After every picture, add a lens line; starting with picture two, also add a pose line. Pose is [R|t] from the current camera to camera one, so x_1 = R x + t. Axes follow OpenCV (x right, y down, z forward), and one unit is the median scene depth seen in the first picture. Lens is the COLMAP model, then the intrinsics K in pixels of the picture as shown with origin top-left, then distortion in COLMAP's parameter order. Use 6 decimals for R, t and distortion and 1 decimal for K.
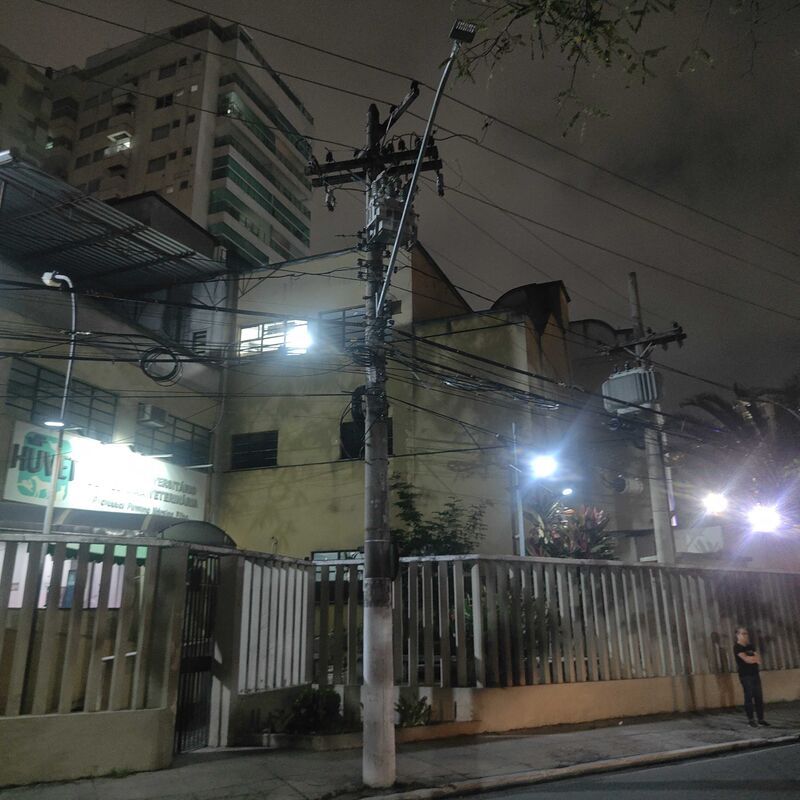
lens RADIAL K [[744.3, 0, 398.1], [0, 744.3, 349.7], [0, 0, 1]] dist [0.011209, 0.015646]
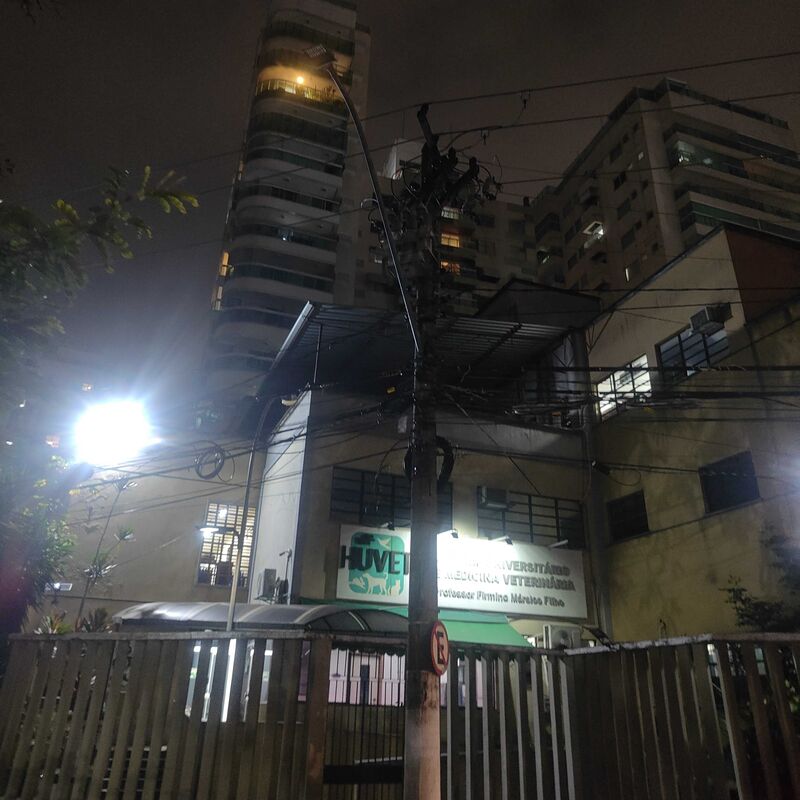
lens RADIAL K [[733.1, 0, 403.4], [0, 733.1, 302.2], [0, 0, 1]] dist [0.009114, -0.008500]
pose [[0.693968, -0.328703, -0.640596, 0.265252], [0.219339, 0.943934, -0.246739, 0.051664], [0.685784, 0.030721, 0.727157, 0.178348]]
